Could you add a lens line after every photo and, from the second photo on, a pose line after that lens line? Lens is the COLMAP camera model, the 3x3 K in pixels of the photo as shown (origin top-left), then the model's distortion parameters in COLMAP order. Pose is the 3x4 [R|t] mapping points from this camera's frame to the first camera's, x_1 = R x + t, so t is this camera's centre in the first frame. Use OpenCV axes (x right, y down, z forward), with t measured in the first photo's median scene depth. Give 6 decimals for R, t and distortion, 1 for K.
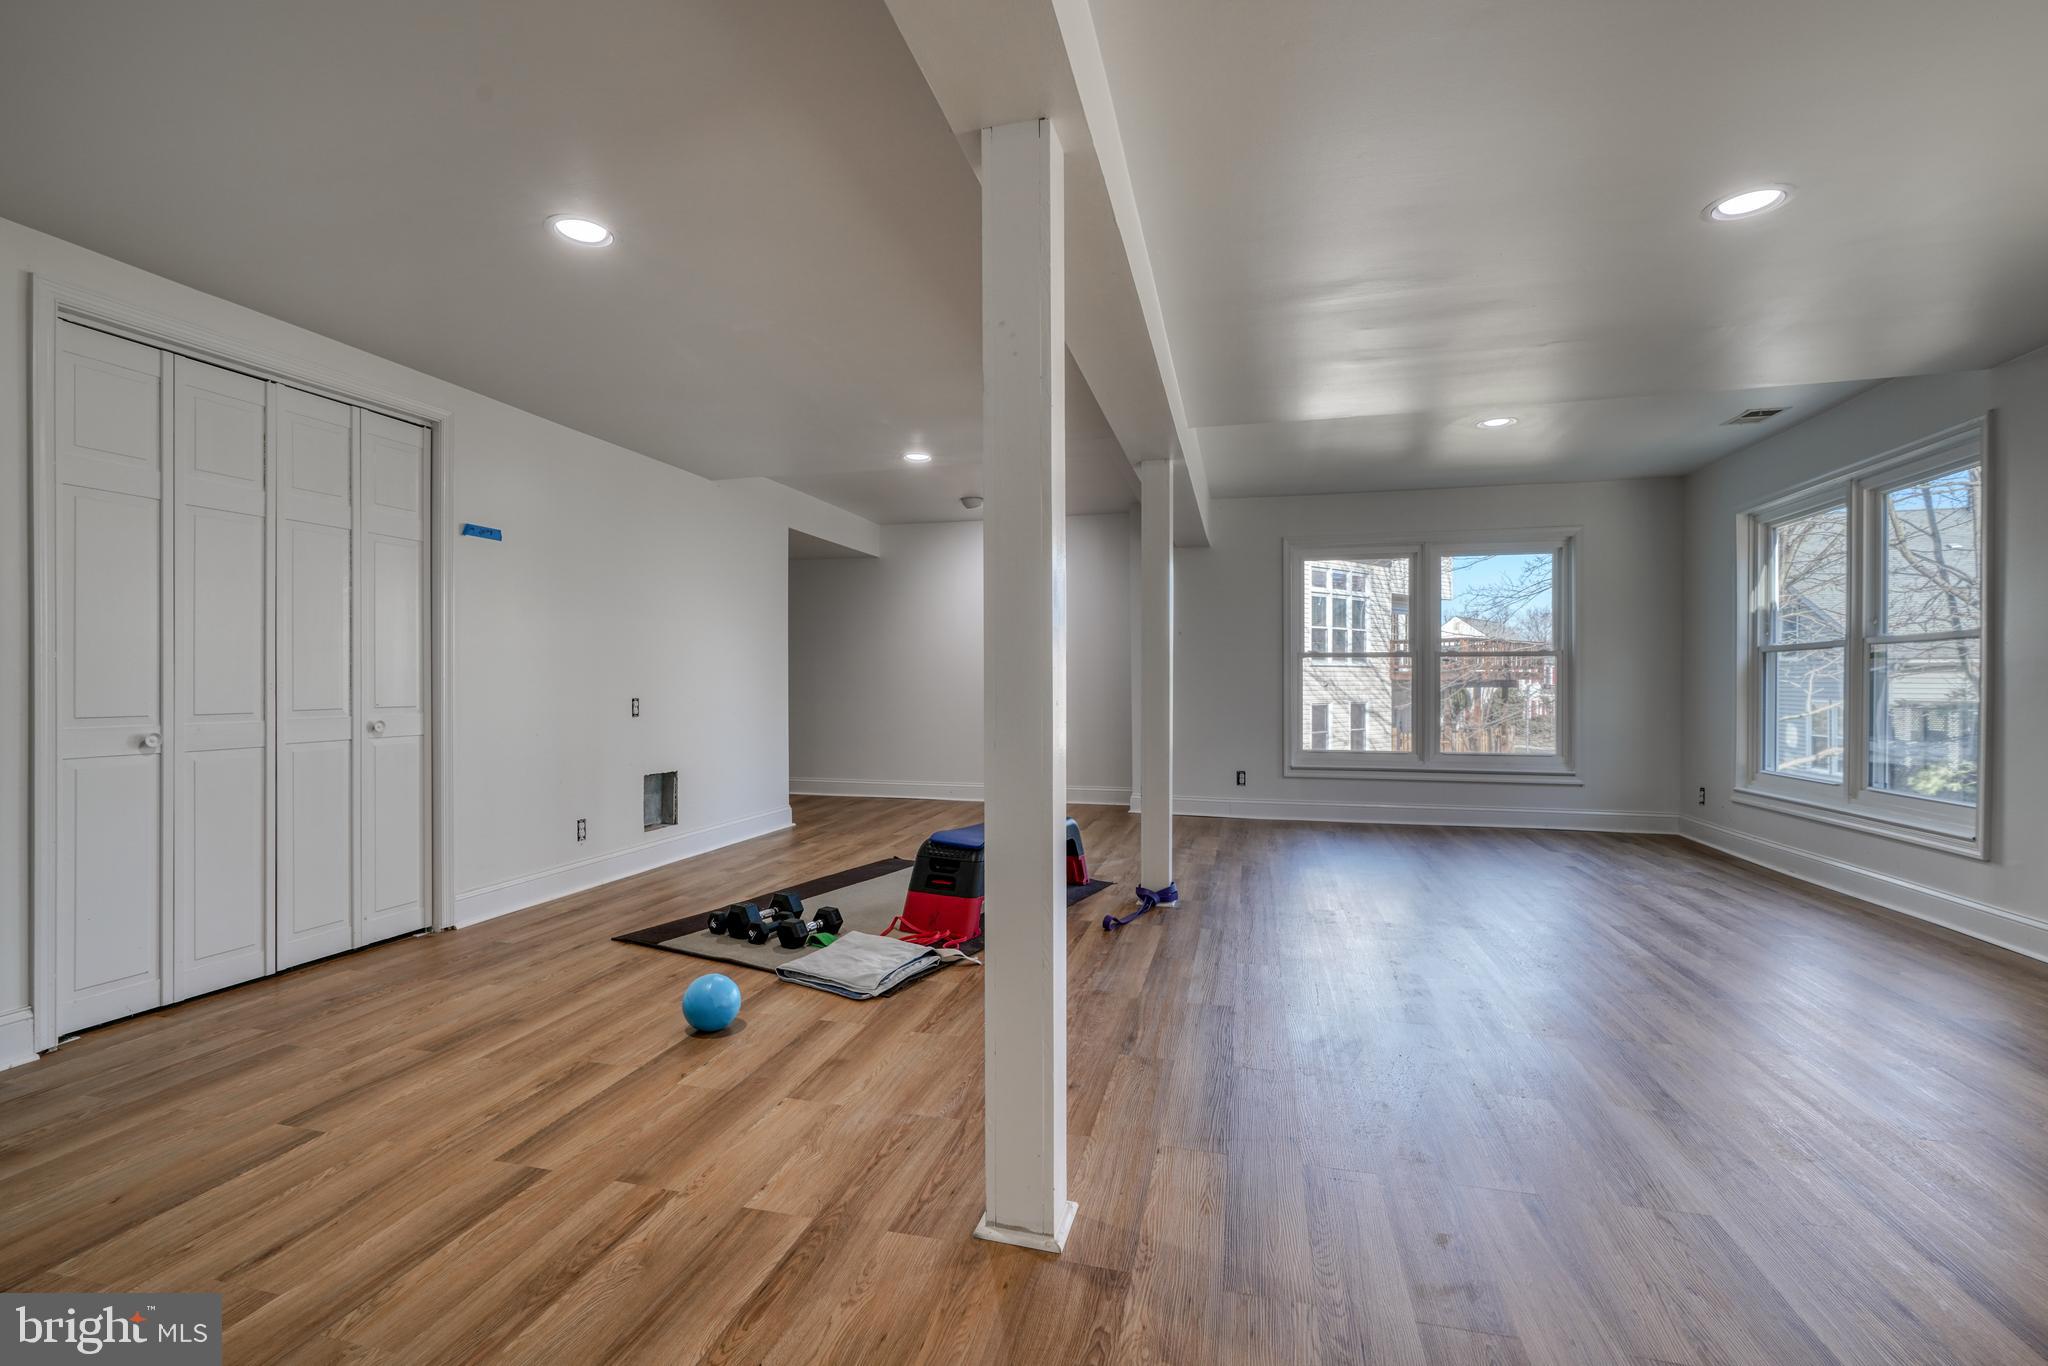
lens RADIAL K [[921.1, 0, 1024.0], [0, 921.1, 683.0], [0, 0, 1]] dist [-0.002912, -0.000271]
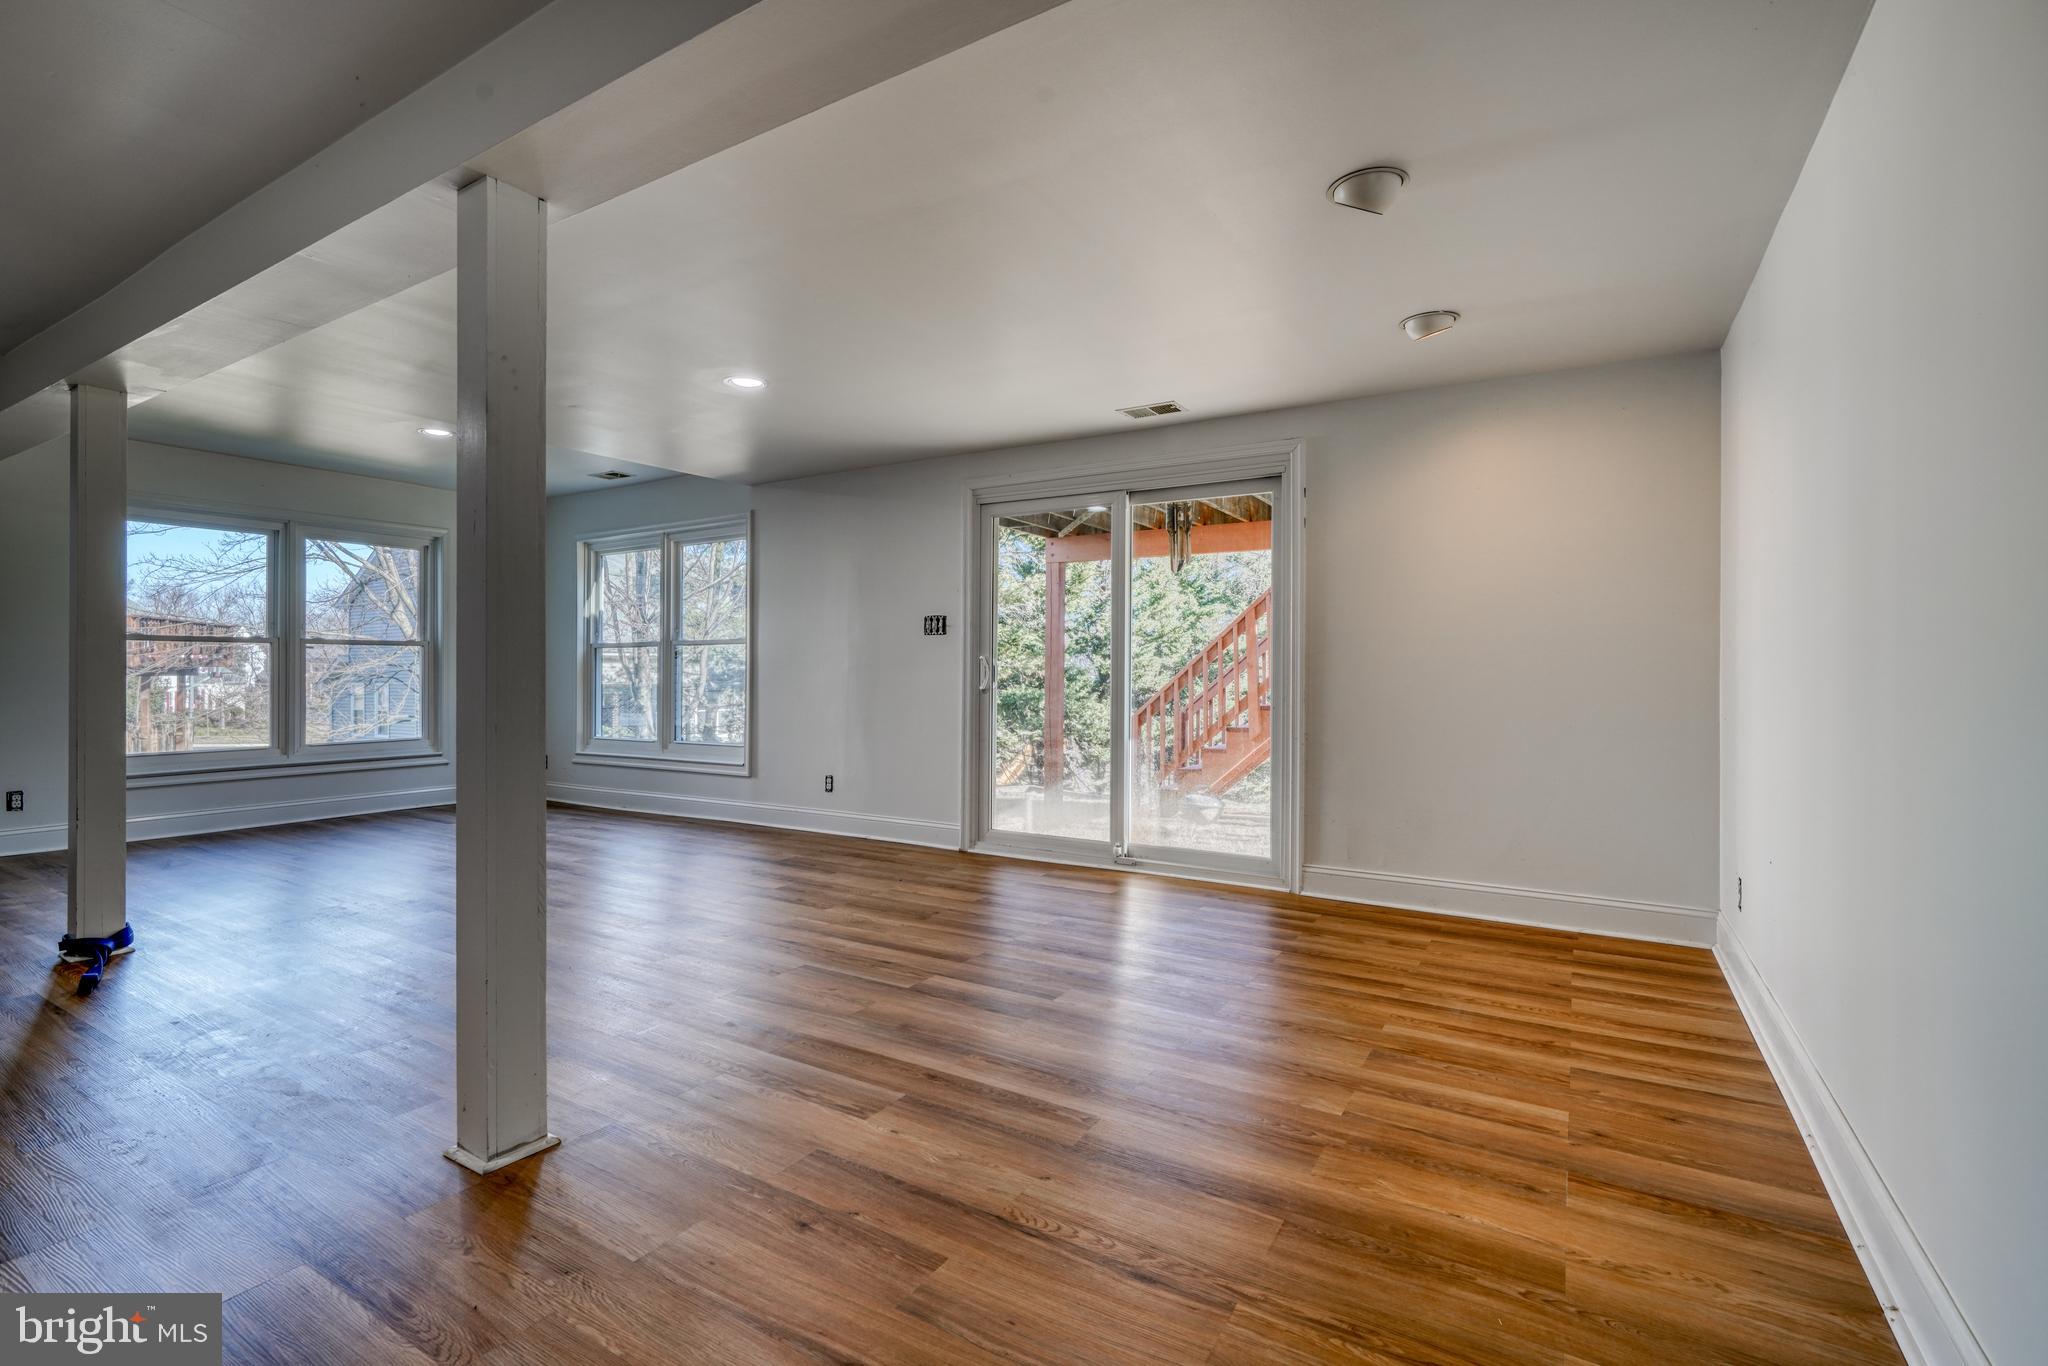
lens RADIAL K [[926.8, 0, 1017.2], [0, 926.8, 668.7], [0, 0, 1]] dist [-0.001158, 0.000473]
pose [[0.295134, 0.001519, 0.955455, -0.296052], [0.000232, 0.999999, -0.001661, -0.001006], [-0.955456, 0.000712, 0.295133, 0.019198]]
